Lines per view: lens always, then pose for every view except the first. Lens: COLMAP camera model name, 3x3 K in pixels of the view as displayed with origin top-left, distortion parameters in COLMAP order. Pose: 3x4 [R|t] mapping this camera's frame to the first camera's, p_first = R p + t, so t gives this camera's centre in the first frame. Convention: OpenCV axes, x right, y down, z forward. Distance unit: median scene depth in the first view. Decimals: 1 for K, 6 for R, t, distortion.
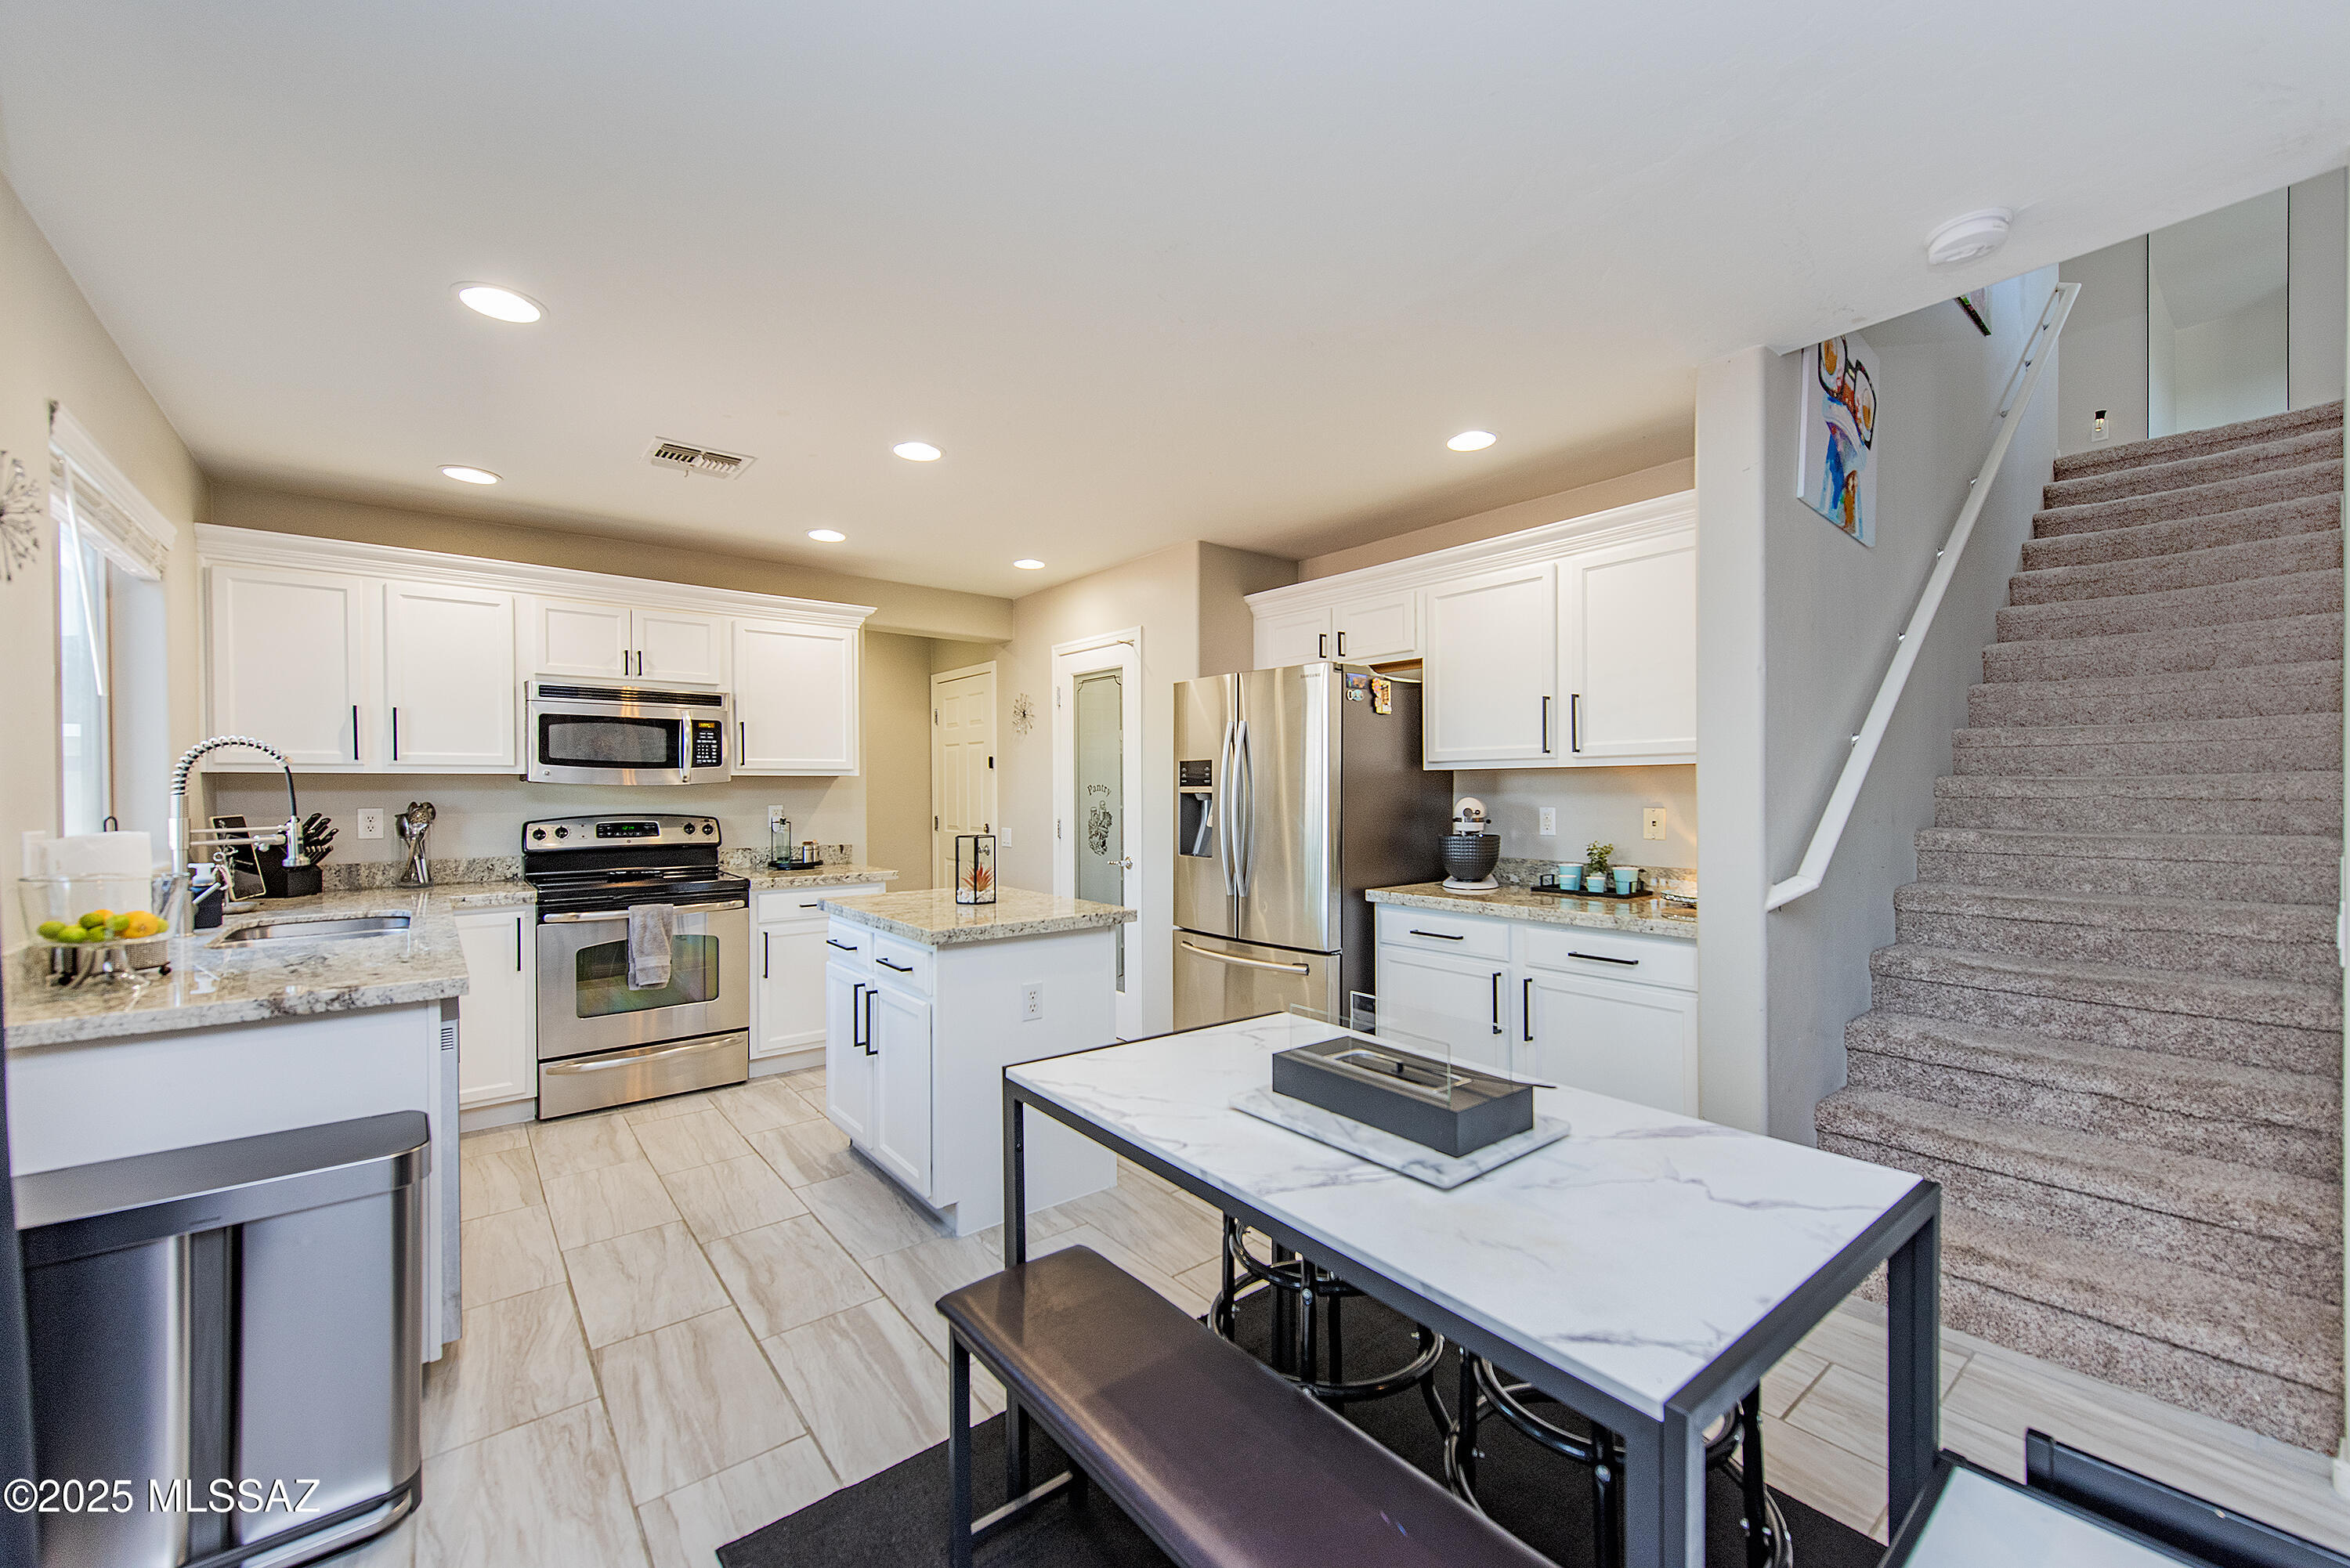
lens RADIAL K [[914.6, 0, 1187.8], [0, 914.6, 792.1], [0, 0, 1]] dist [0.010657, -0.000664]
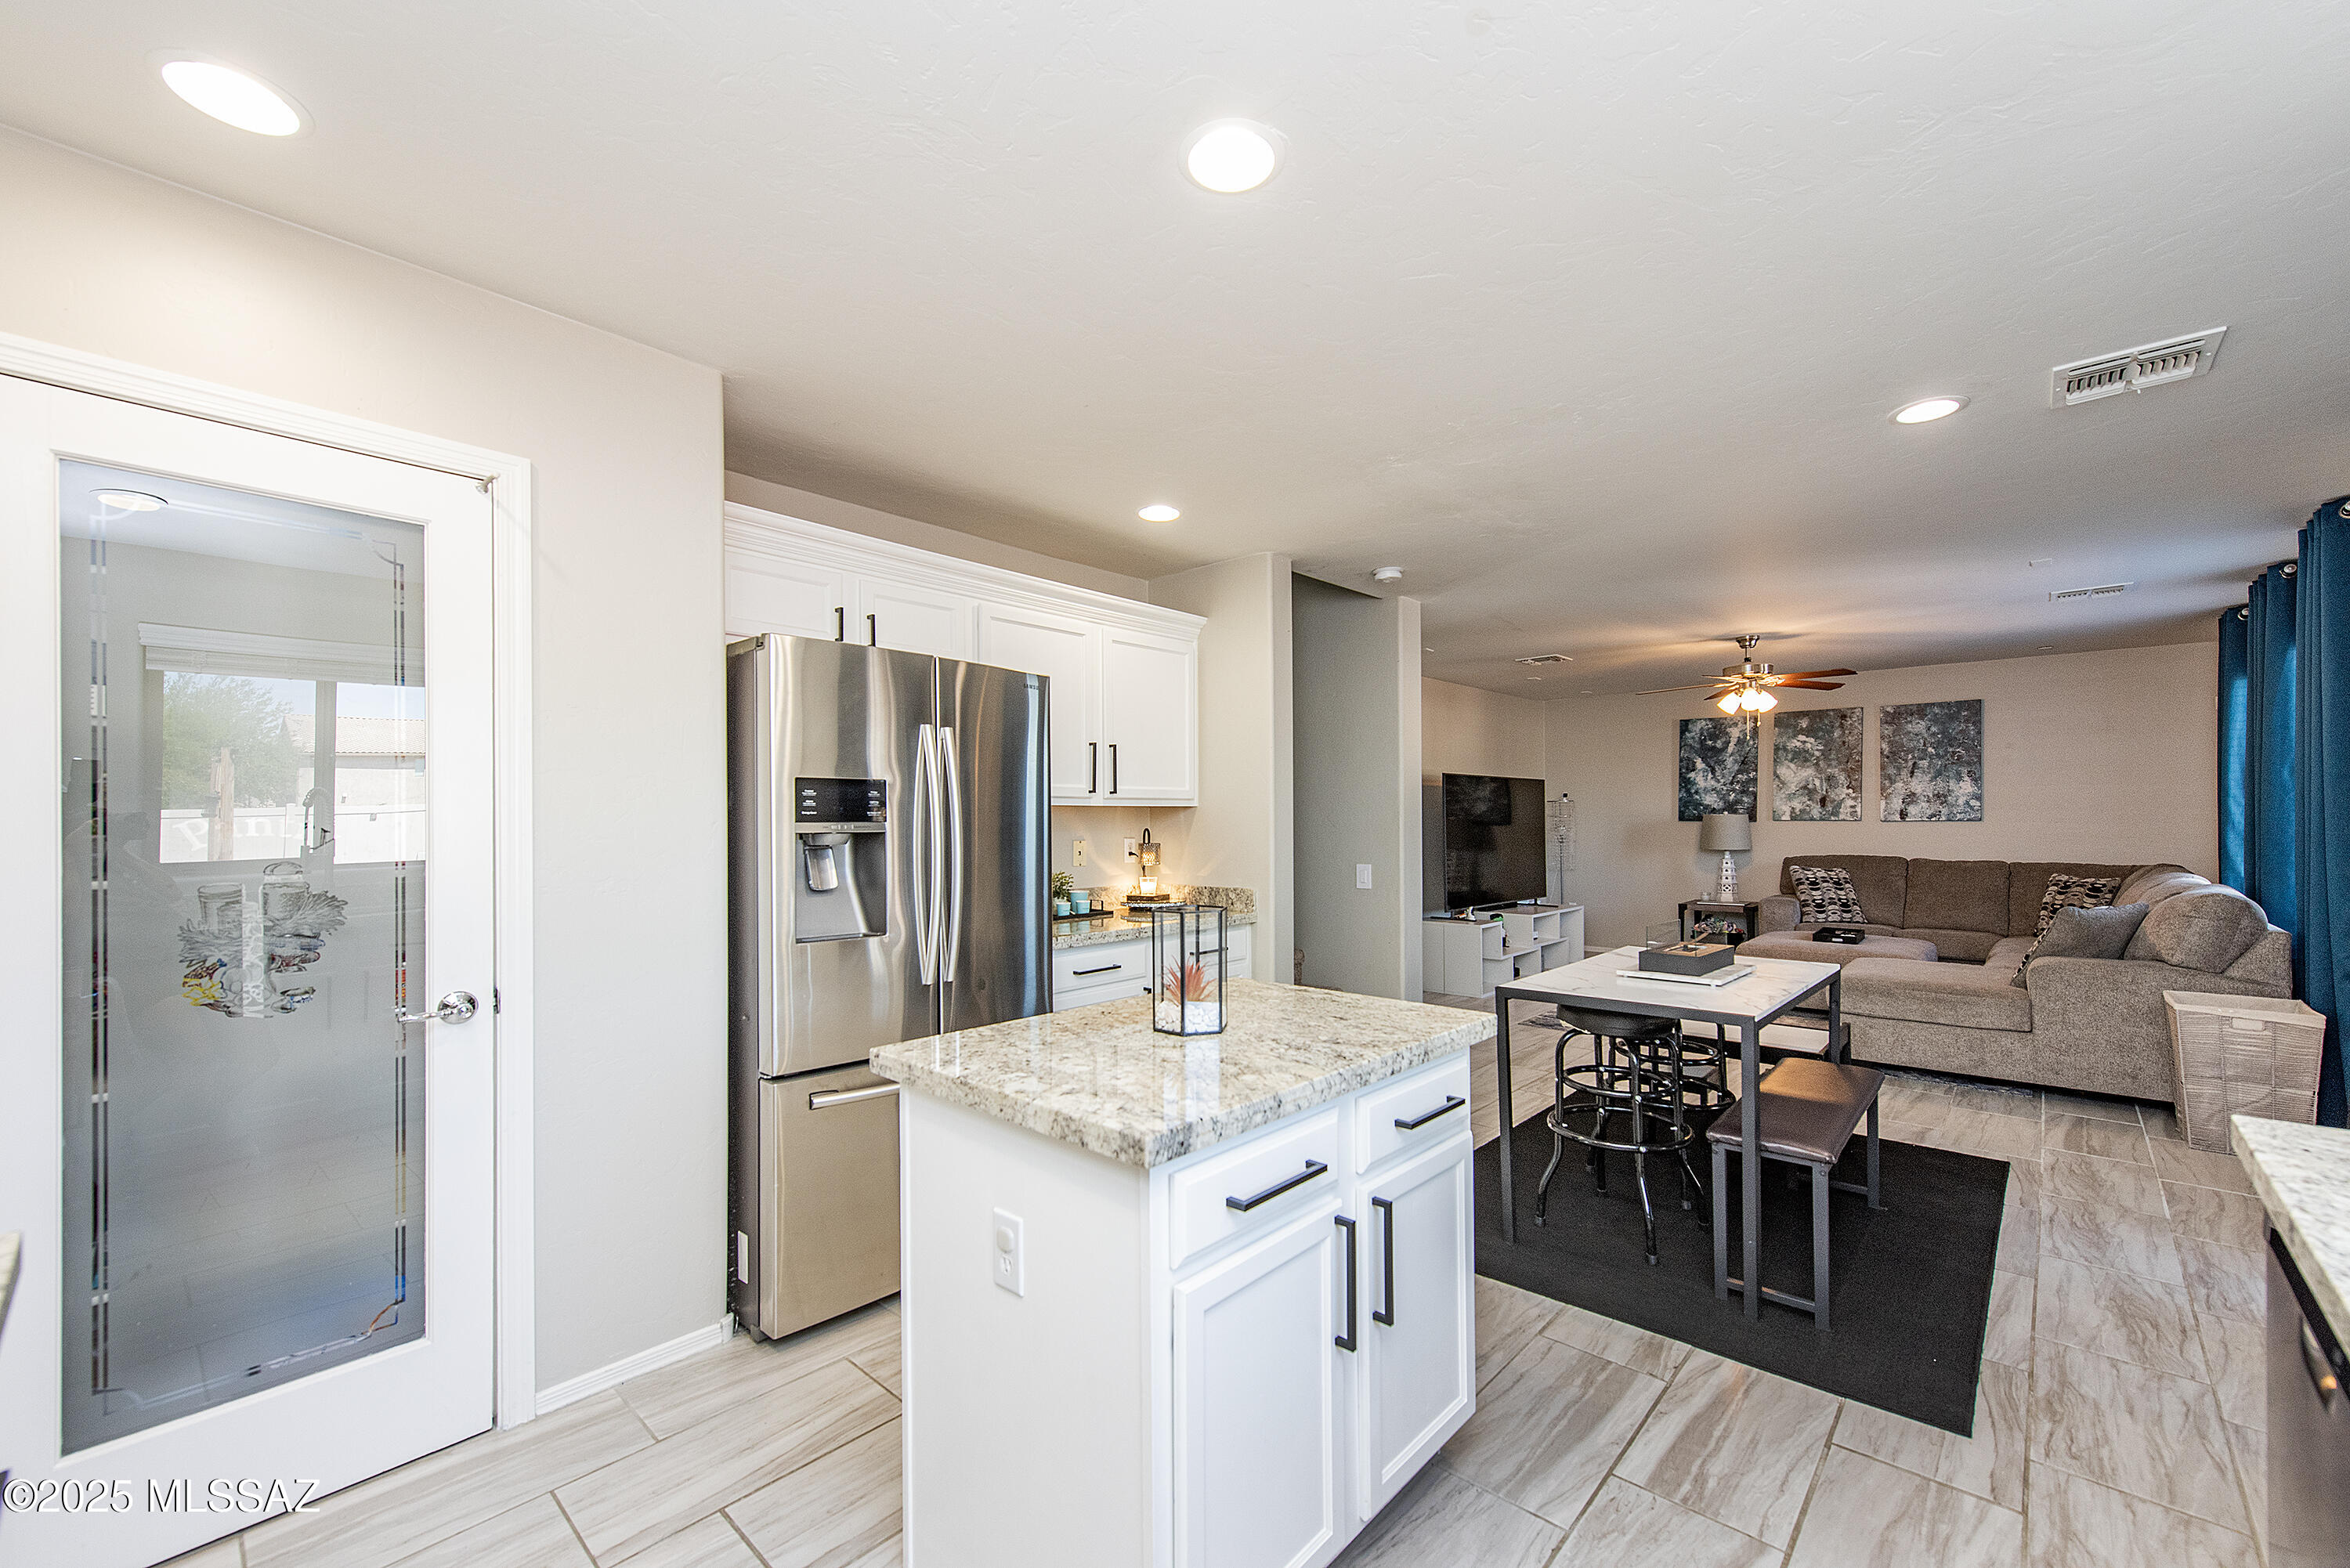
lens RADIAL K [[914.6, 0, 1239.8], [0, 914.6, 813.8], [0, 0, 1]] dist [0.010657, -0.000664]
pose [[-0.151662, 0.014737, 0.988323, -0.672709], [0.011356, 0.999849, -0.013166, 0.000119], [-0.988367, 0.009226, -0.151807, 0.904802]]
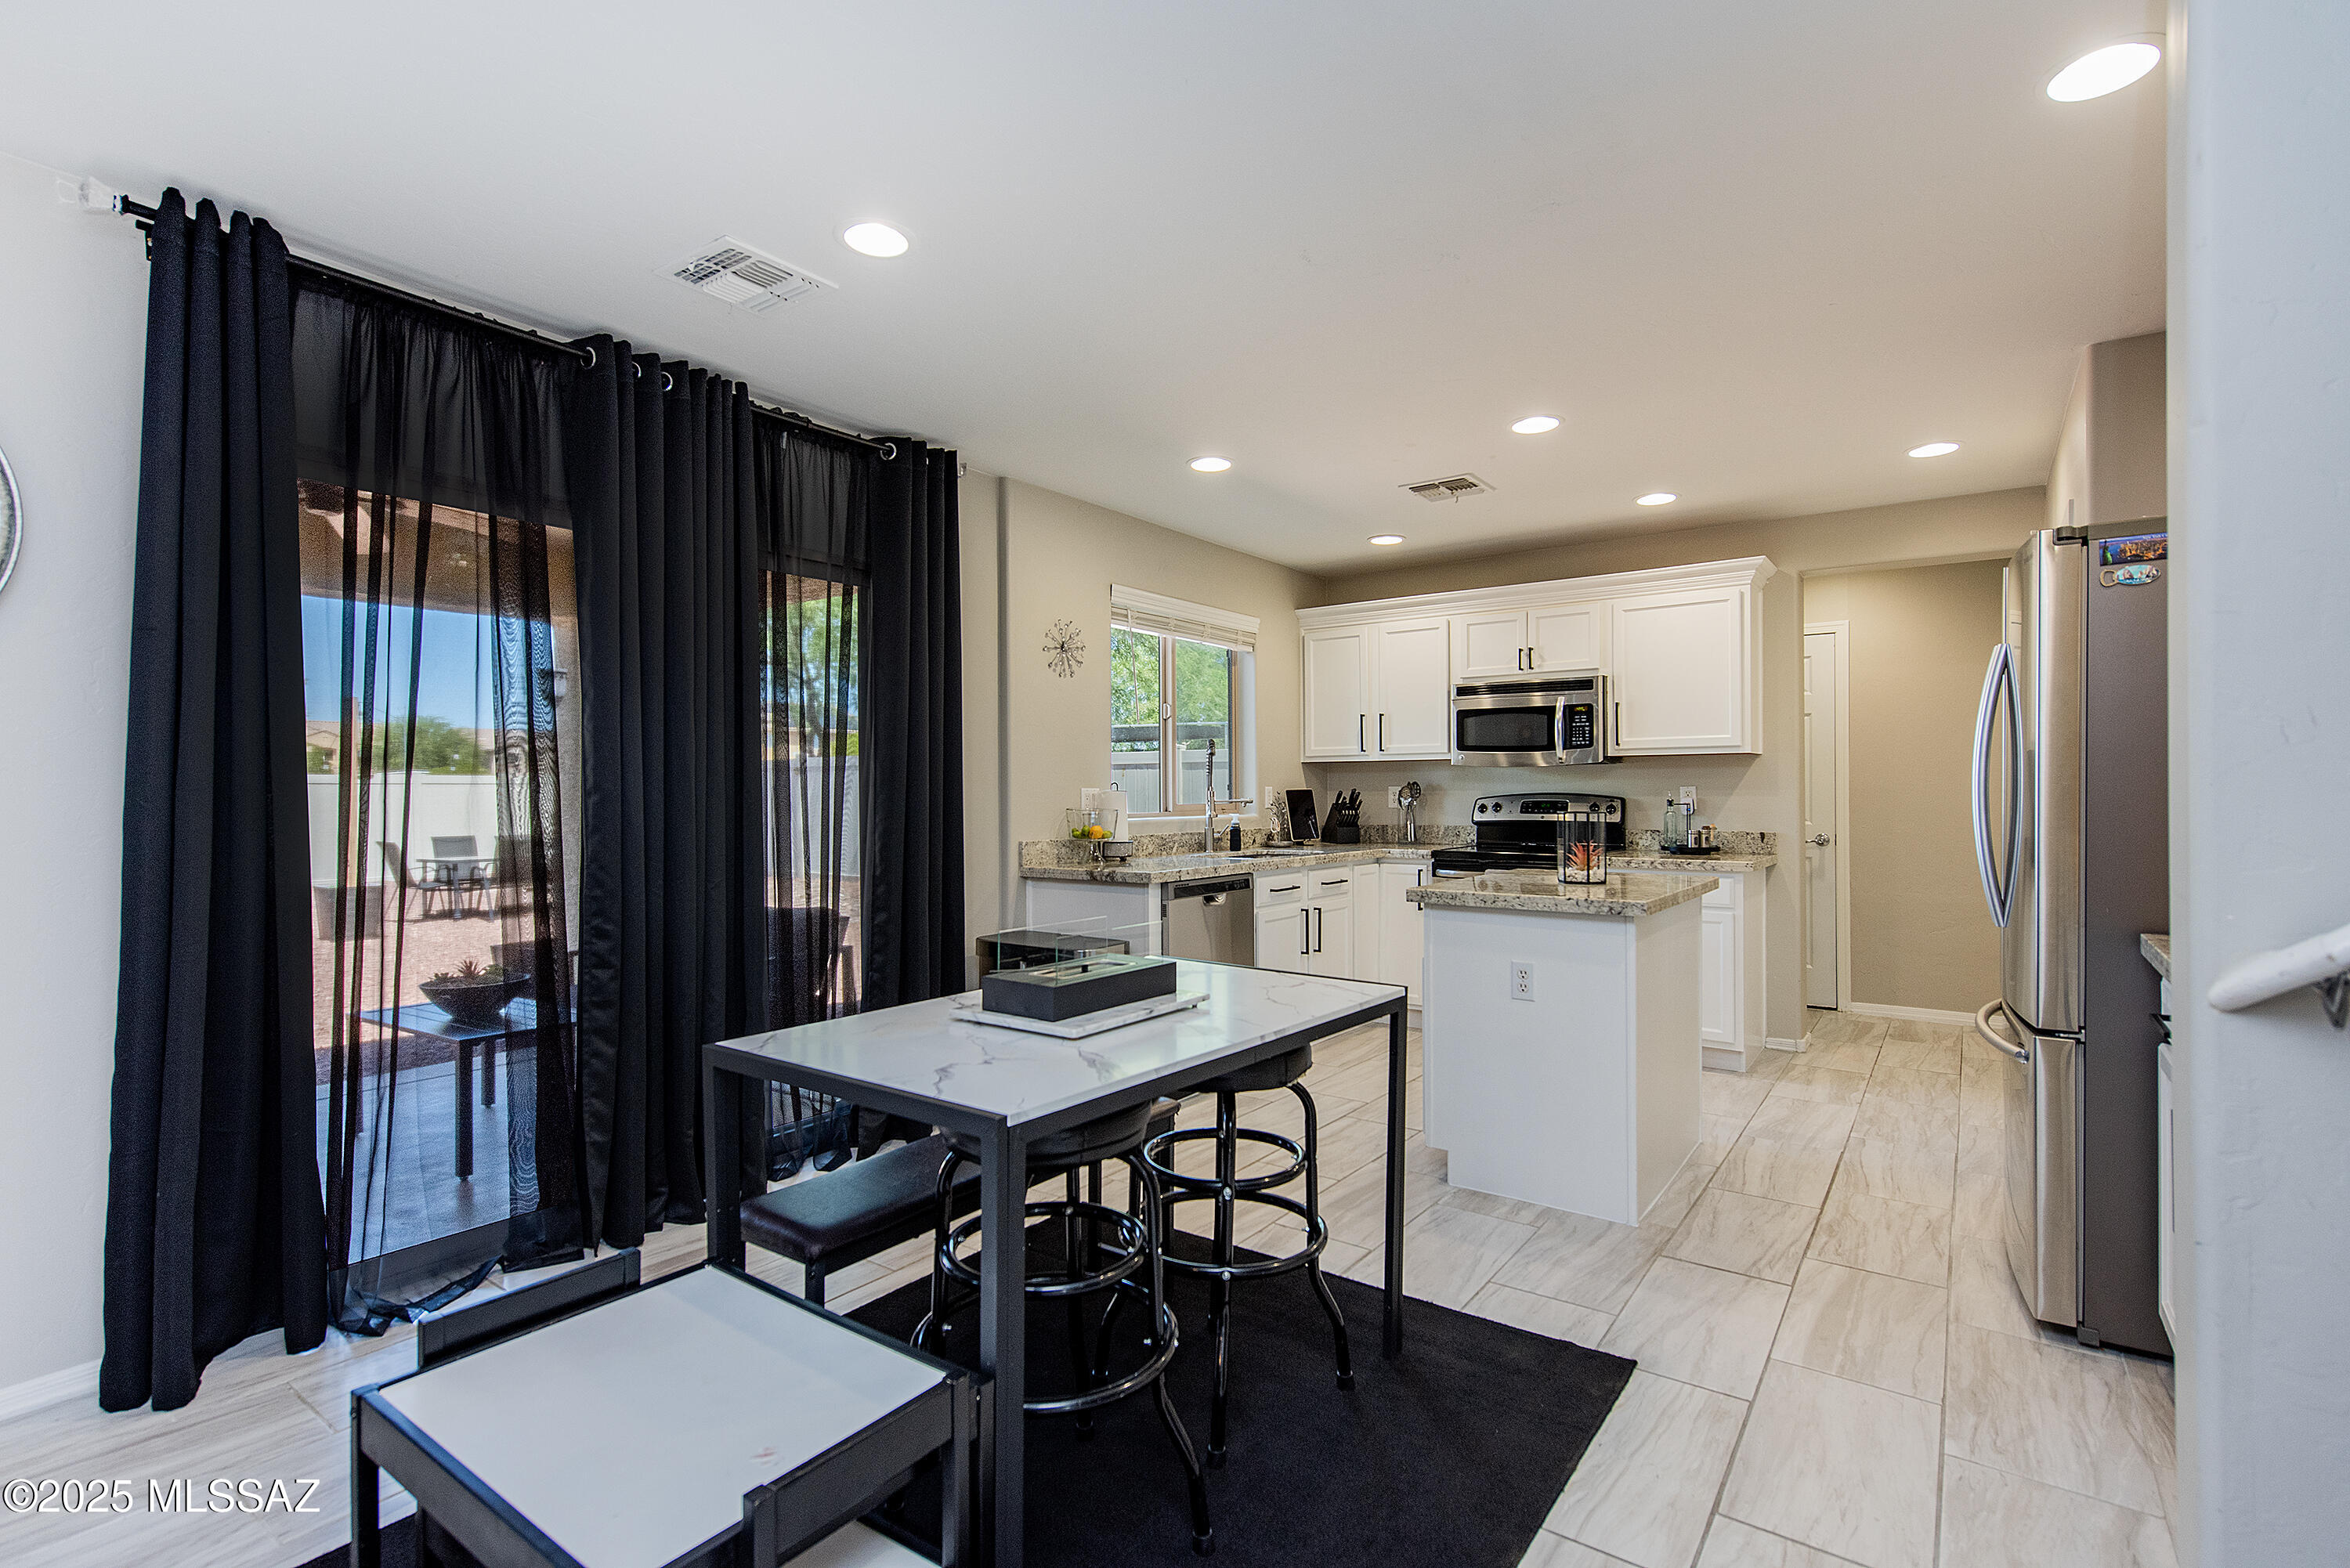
lens RADIAL K [[1105.1, 0, 1221.2], [0, 1105.1, 790.5], [0, 0, 1]] dist [-0.009067, -0.000138]
pose [[0.263215, 0.001782, -0.964736, 0.656972], [-0.000623, 0.999998, 0.001677, 0.021185], [0.964737, 0.000160, 0.263216, 0.298454]]
